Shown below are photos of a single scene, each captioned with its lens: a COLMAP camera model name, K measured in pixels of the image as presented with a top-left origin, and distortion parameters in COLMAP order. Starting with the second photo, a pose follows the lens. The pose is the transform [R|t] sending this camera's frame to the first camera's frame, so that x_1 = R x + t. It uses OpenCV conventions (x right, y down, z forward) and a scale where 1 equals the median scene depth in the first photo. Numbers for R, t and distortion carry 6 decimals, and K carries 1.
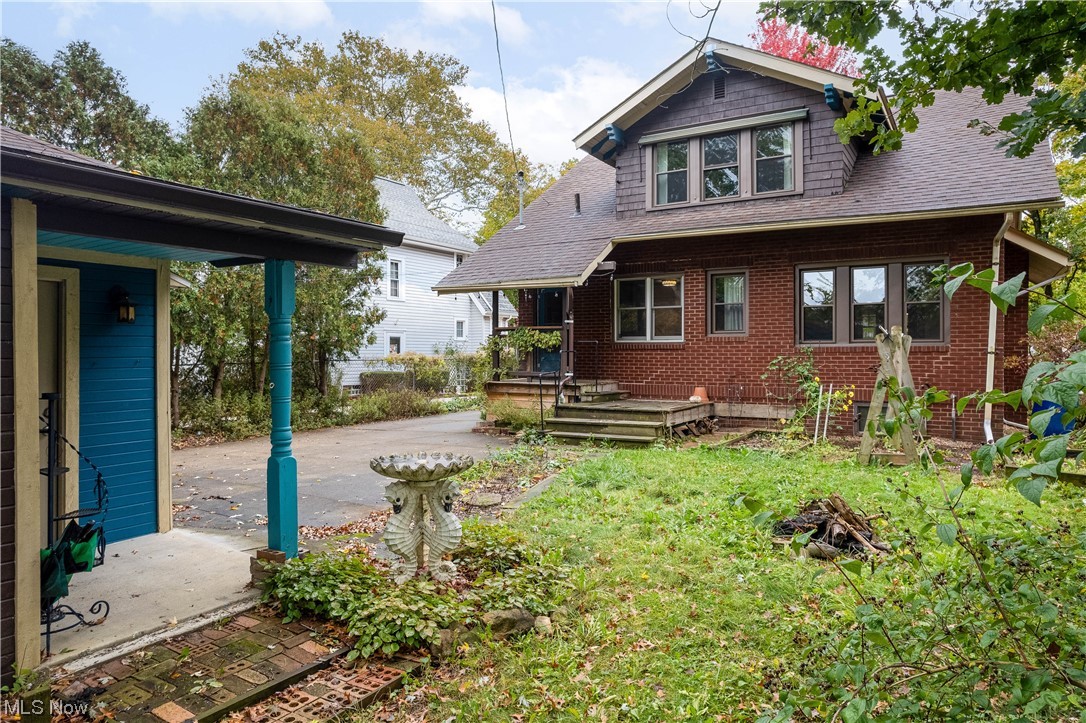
lens RADIAL K [[717.5, 0, 565.2], [0, 717.5, 358.5], [0, 0, 1]] dist [-0.065309, 0.043429]
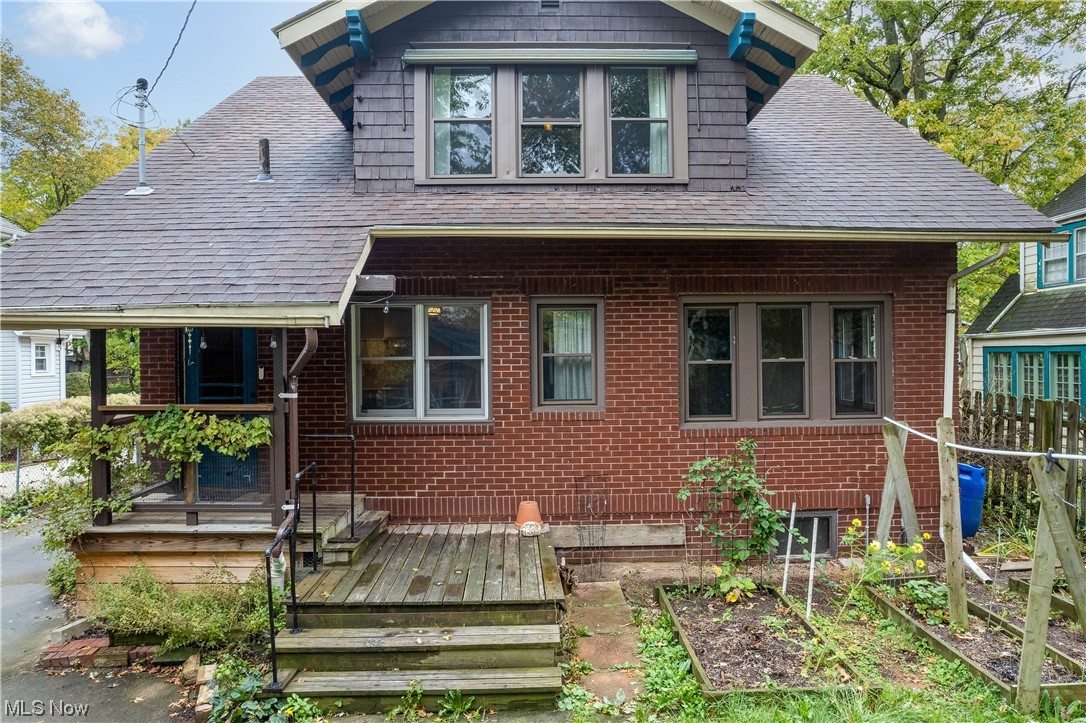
lens RADIAL K [[717.5, 0, 565.2], [0, 717.5, 358.5], [0, 0, 1]] dist [-0.065309, 0.043429]
pose [[0.840357, -0.008536, 0.541966, -0.094448], [0.008863, 0.999959, 0.002007, -0.074360], [-0.541961, 0.003117, 0.840398, 0.495915]]
